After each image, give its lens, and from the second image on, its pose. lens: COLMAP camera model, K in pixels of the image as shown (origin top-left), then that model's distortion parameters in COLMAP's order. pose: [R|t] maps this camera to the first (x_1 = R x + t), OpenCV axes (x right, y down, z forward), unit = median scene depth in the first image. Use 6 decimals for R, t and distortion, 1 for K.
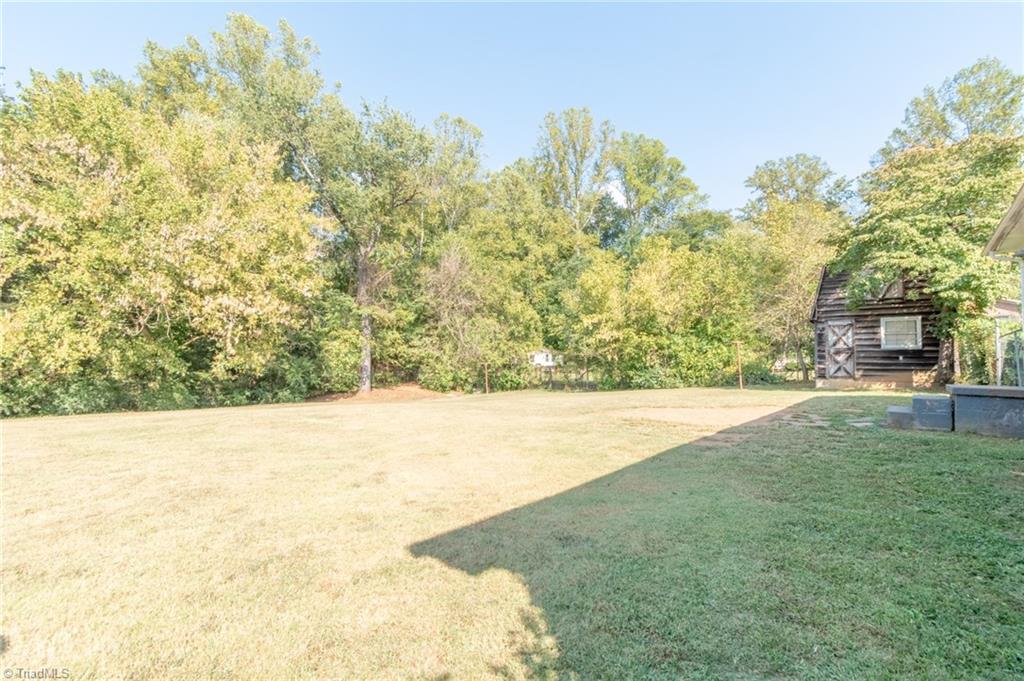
lens RADIAL K [[460.8, 0, 514.0], [0, 460.8, 341.2], [0, 0, 1]] dist [0.001226, -0.000668]
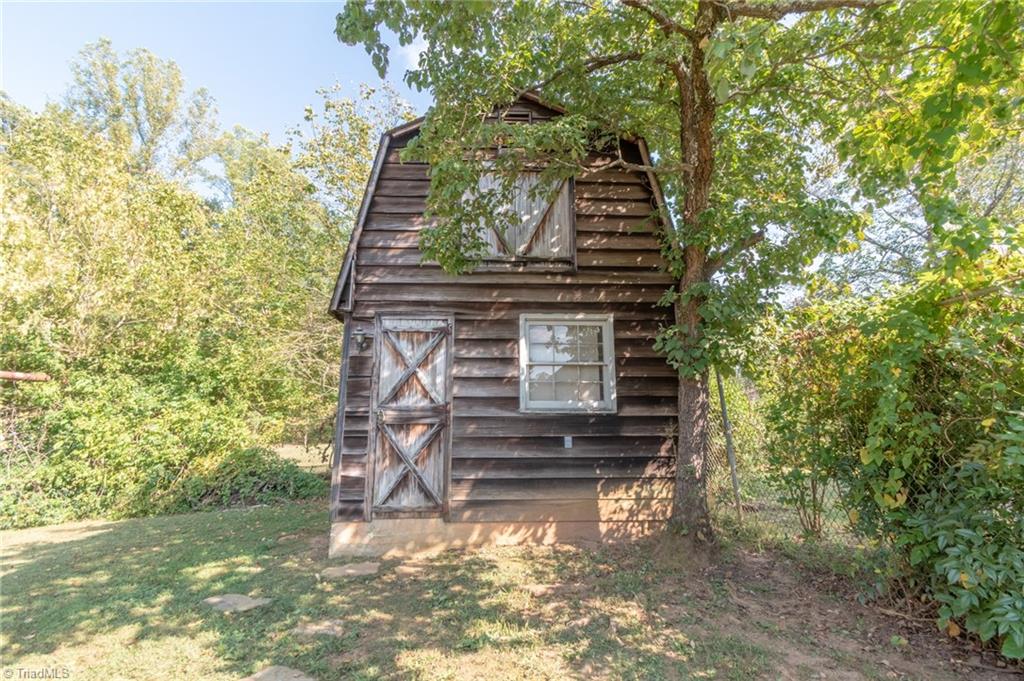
lens RADIAL K [[460.8, 0, 507.0], [0, 460.8, 341.2], [0, 0, 1]] dist [0.001226, -0.000668]
pose [[0.763514, 0.108074, 0.636684, 0.572583], [-0.020104, 0.989397, -0.143837, 0.014416], [-0.645479, 0.097022, 0.757591, 0.746508]]
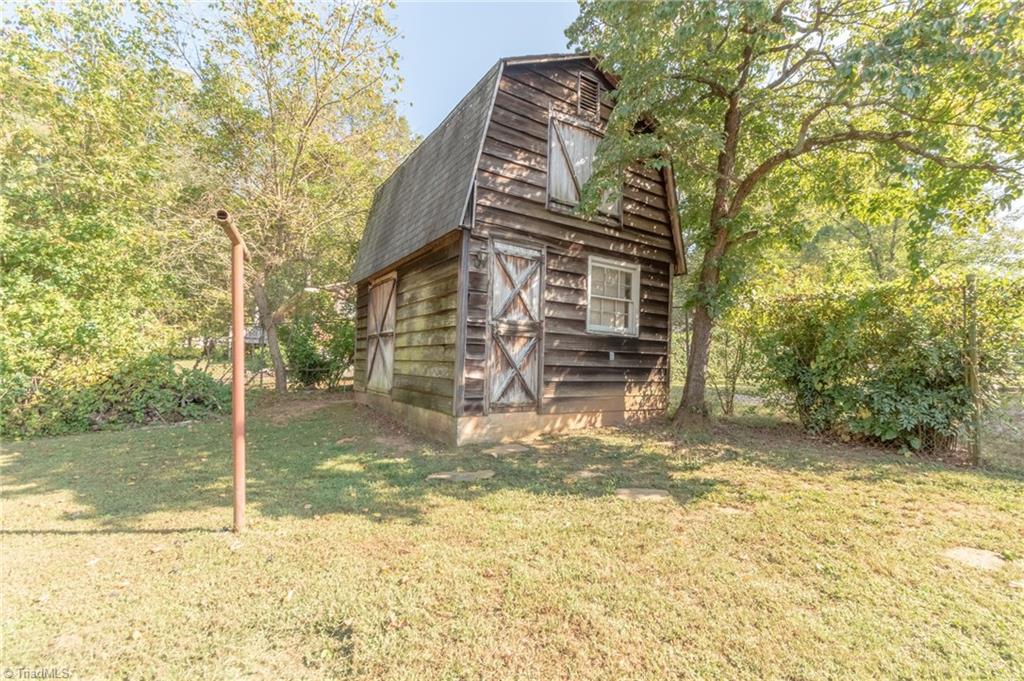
lens RADIAL K [[460.8, 0, 513.7], [0, 460.8, 345.3], [0, 0, 1]] dist [0.001226, -0.000668]
pose [[0.312410, 0.034341, 0.949327, 0.385102], [-0.073324, 0.997237, -0.011944, 0.037120], [-0.947113, -0.065877, 0.314064, 0.908291]]
